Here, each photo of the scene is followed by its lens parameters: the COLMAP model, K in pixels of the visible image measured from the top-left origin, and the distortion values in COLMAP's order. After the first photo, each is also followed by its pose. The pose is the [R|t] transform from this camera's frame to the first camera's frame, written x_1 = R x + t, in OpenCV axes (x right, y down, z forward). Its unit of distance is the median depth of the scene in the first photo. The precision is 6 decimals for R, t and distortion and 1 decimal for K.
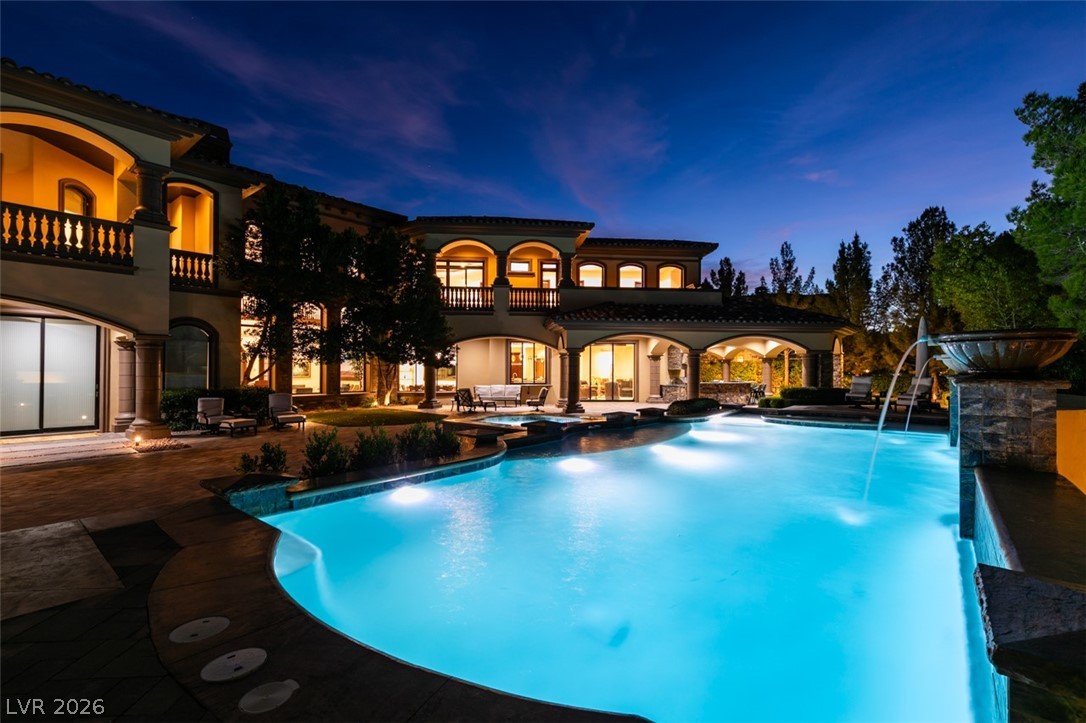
lens RADIAL K [[481.1, 0, 540.4], [0, 481.1, 365.2], [0, 0, 1]] dist [0.003859, -0.000846]
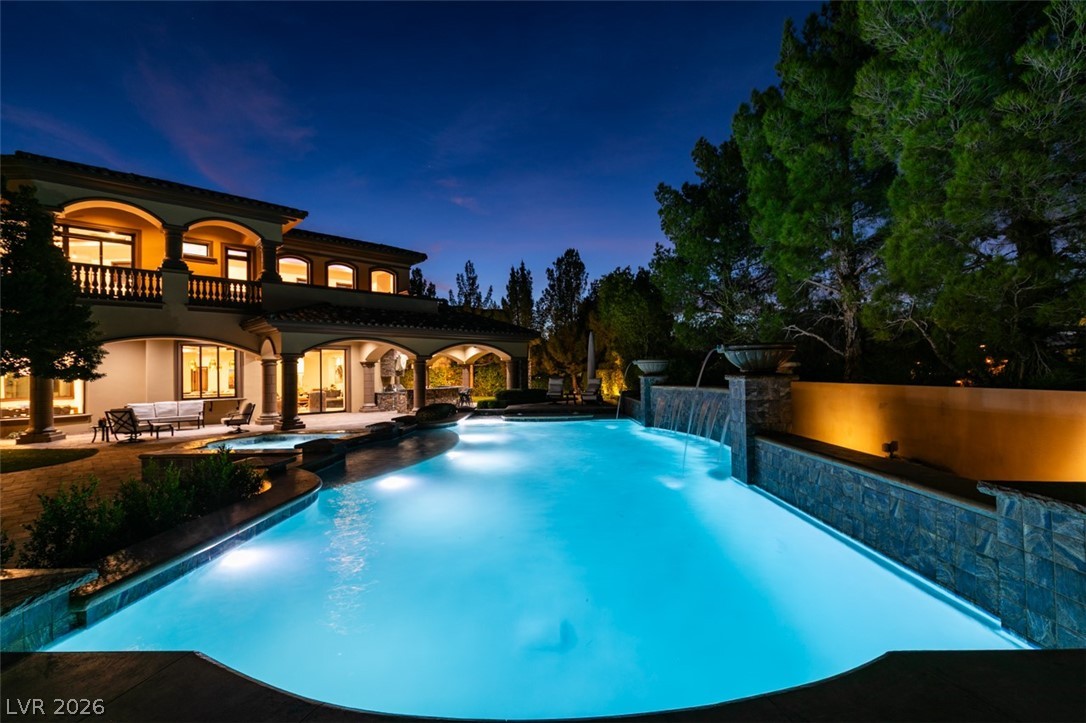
lens RADIAL K [[481.1, 0, 540.4], [0, 481.1, 365.2], [0, 0, 1]] dist [0.003859, -0.000846]
pose [[0.784573, -0.005909, 0.620009, -0.094107], [0.015117, 0.999840, -0.009601, 0.000184], [-0.619853, 0.016905, 0.784536, 0.043779]]
